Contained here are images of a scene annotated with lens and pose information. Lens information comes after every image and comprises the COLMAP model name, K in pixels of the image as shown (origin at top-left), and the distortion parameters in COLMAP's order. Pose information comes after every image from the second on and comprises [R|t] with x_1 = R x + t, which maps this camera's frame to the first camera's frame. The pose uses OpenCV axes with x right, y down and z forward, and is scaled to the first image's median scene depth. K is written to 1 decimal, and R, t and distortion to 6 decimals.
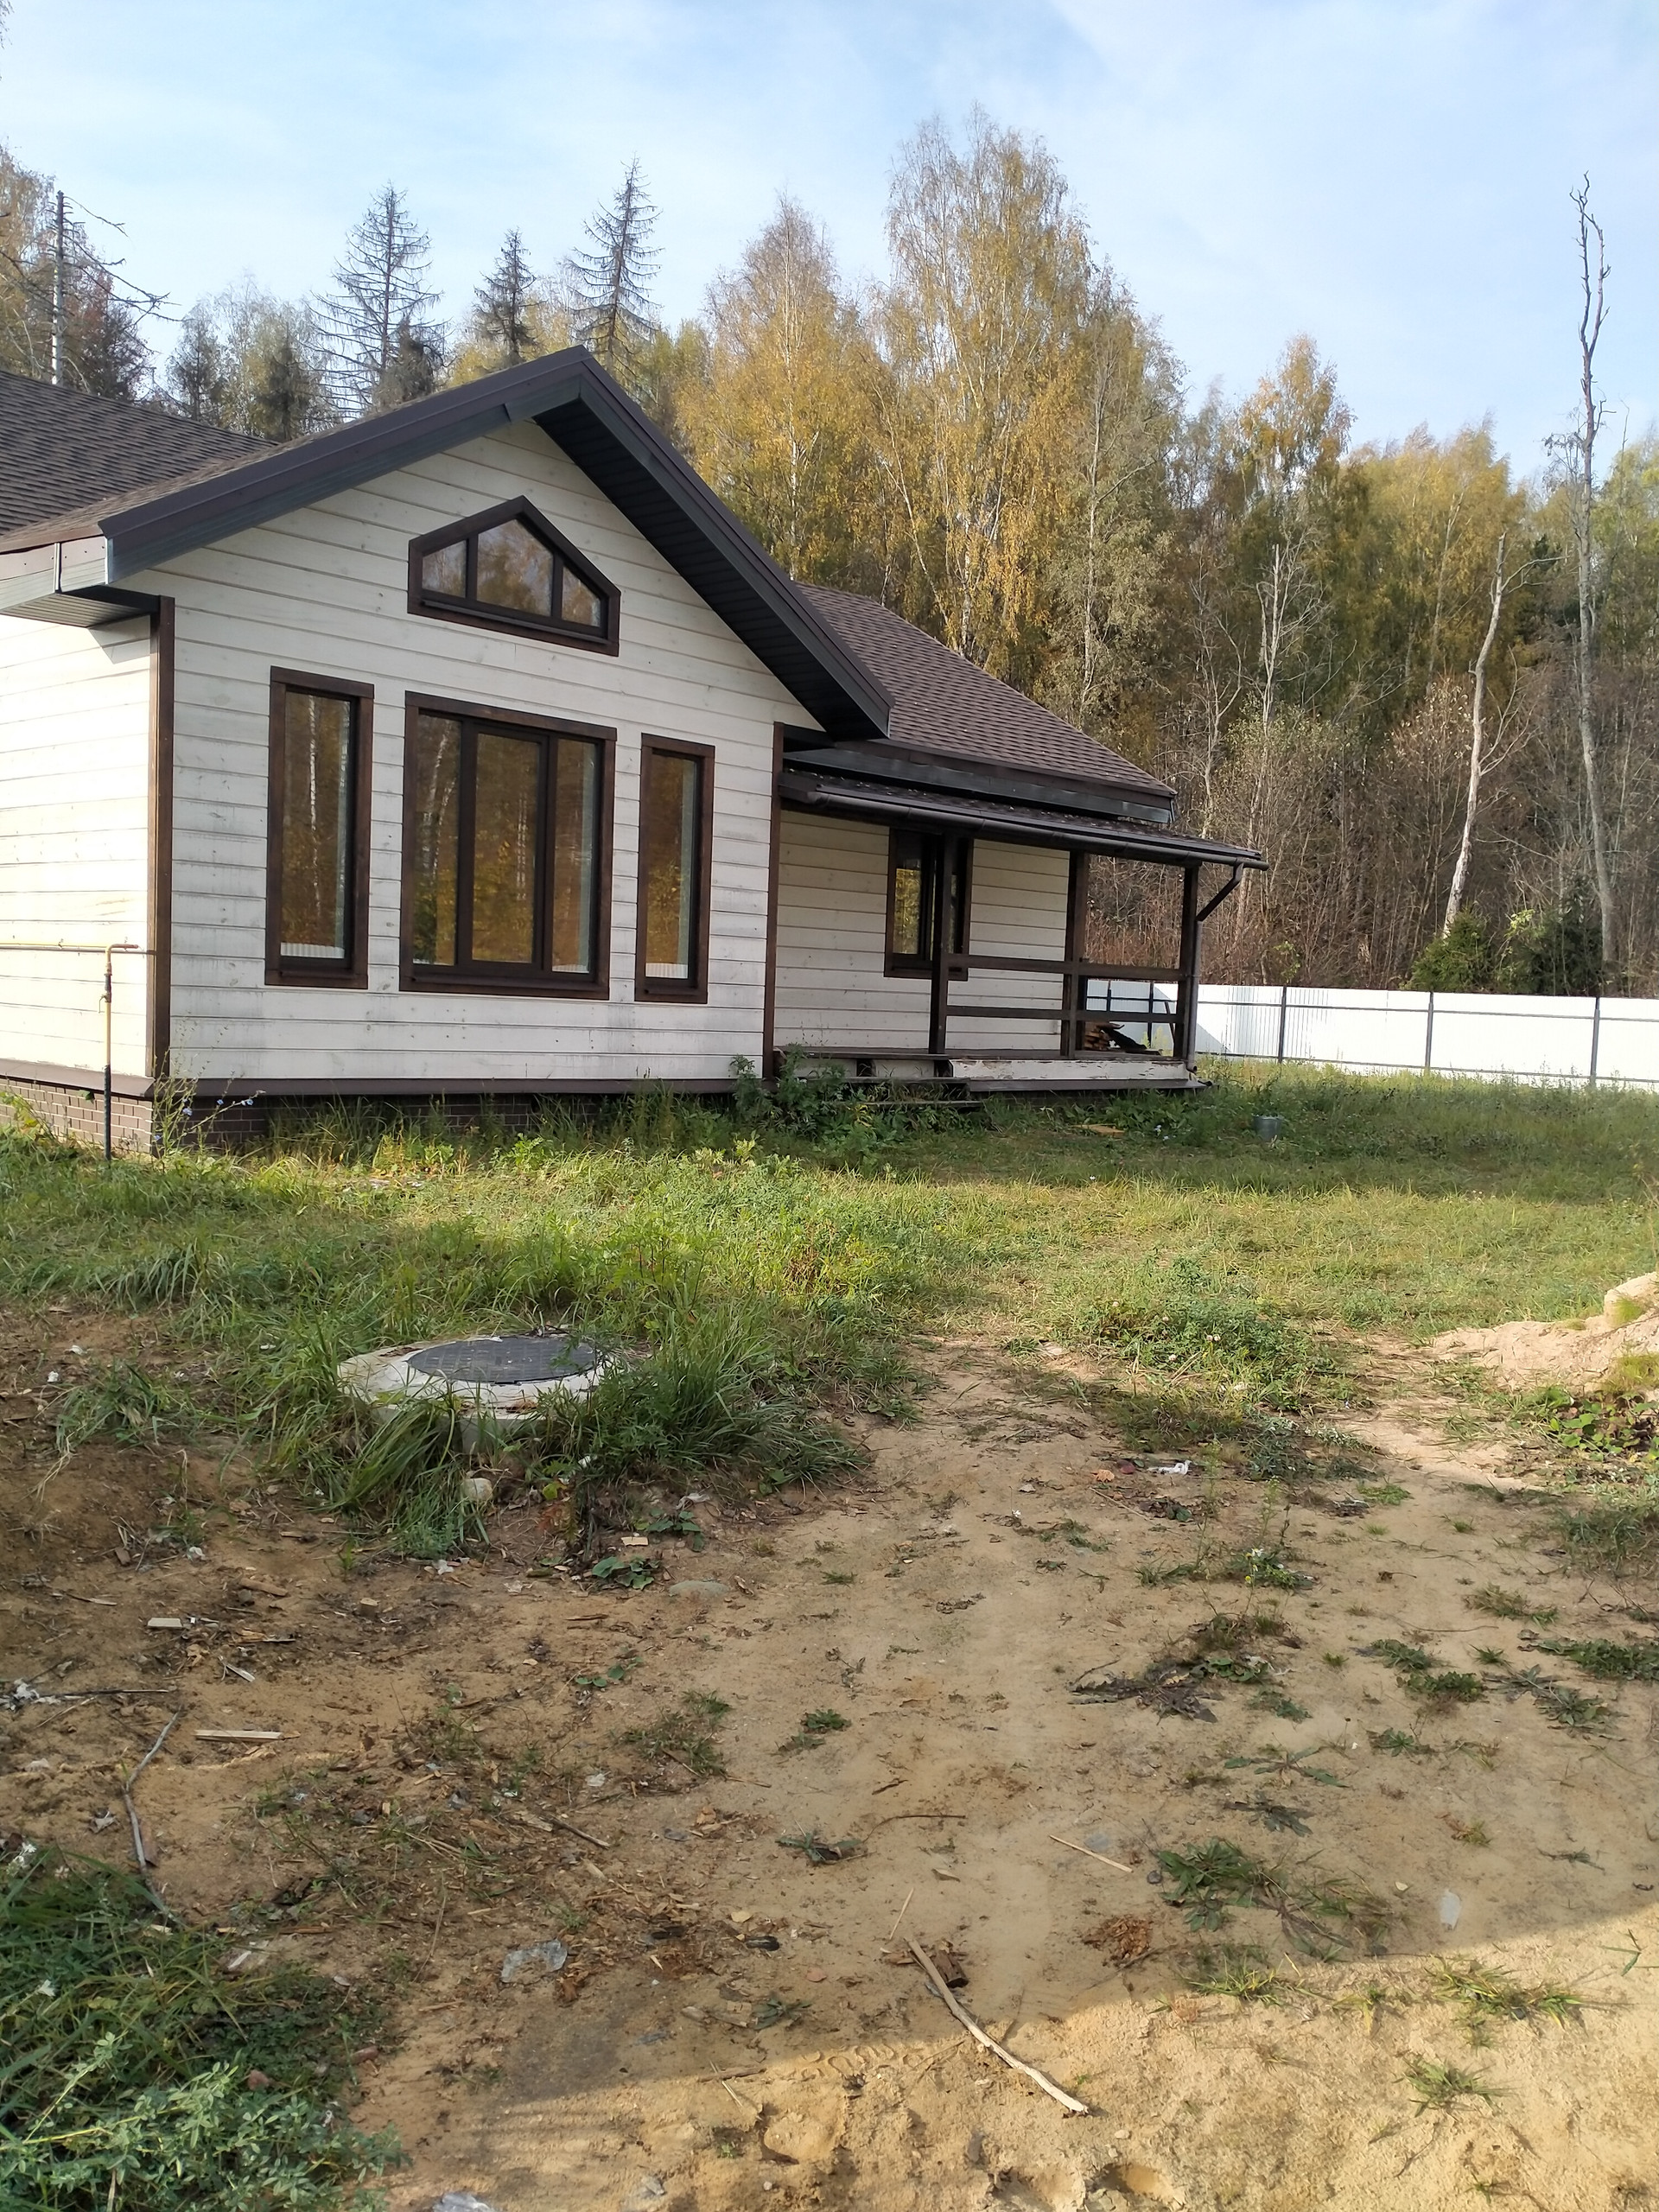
lens RADIAL K [[1878.1, 0, 829.5], [0, 1878.1, 1106.0], [0, 0, 1]] dist [-0.049341, 0.000407]
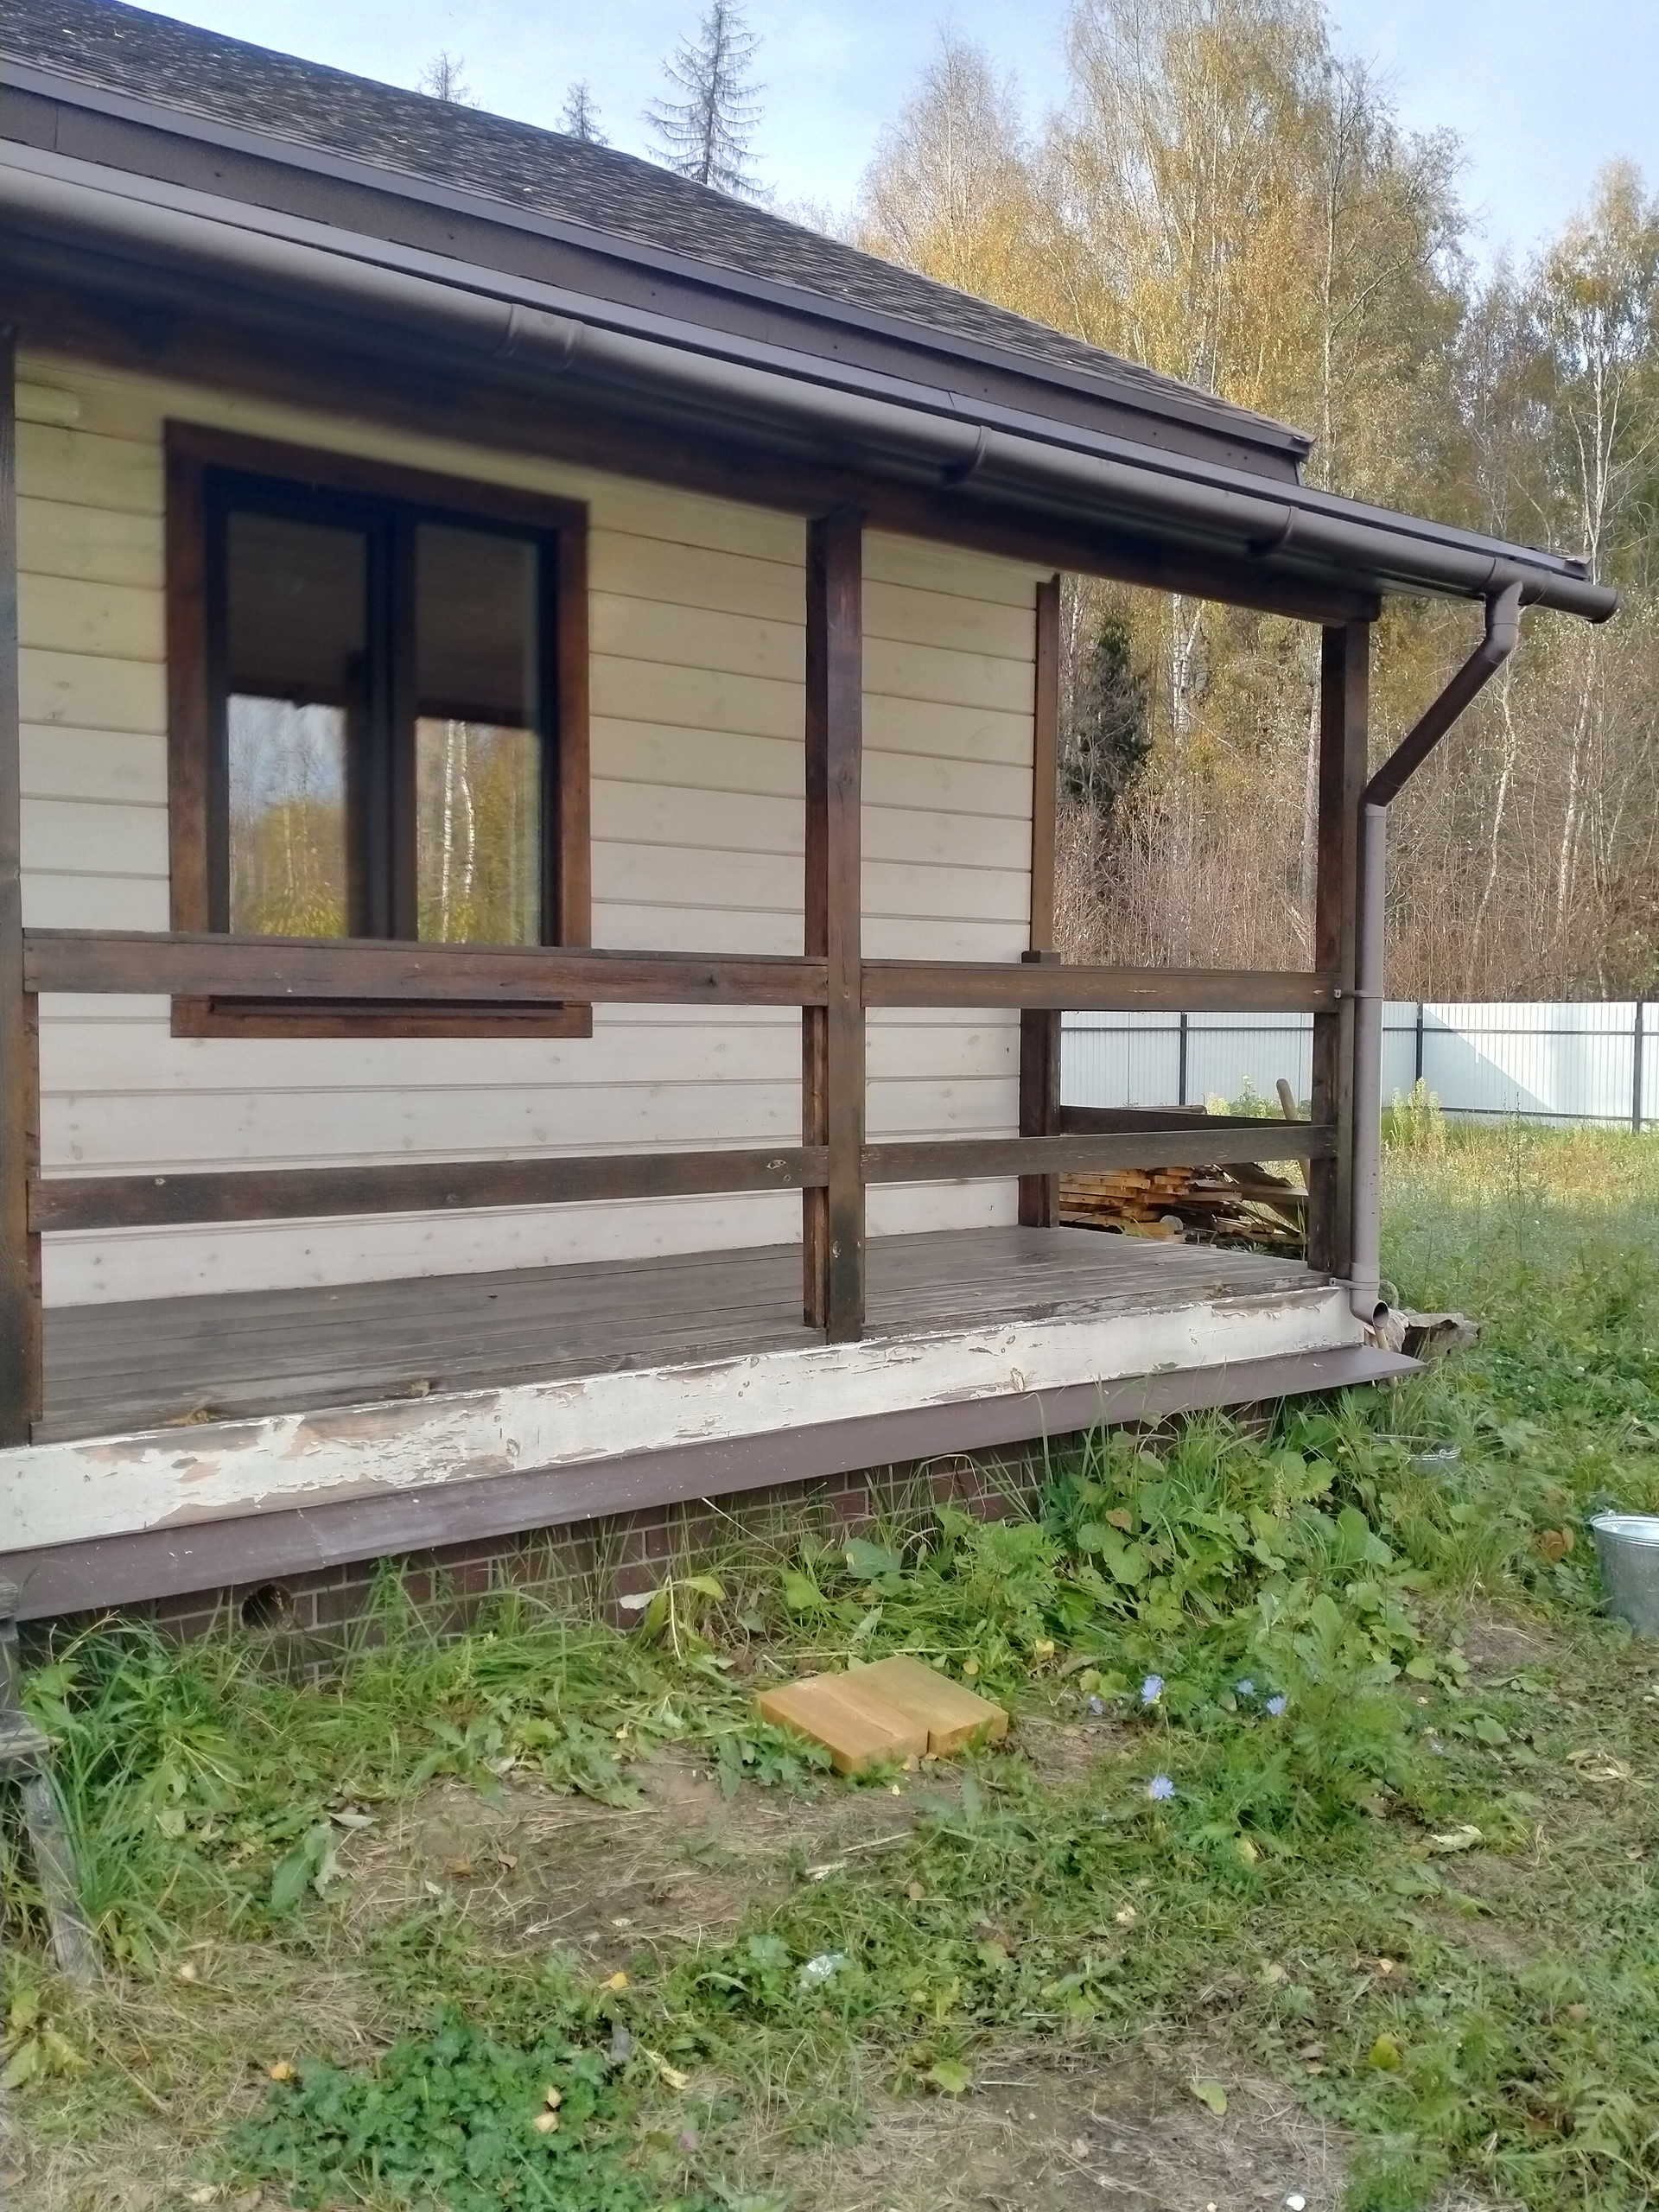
lens RADIAL K [[1878.1, 0, 829.5], [0, 1878.1, 1106.0], [0, 0, 1]] dist [-0.049341, 0.000407]
pose [[0.985828, -0.026299, -0.165683, 0.065087], [0.023610, 0.999556, -0.018180, -0.019949], [0.166087, 0.014010, 0.986012, 0.283846]]
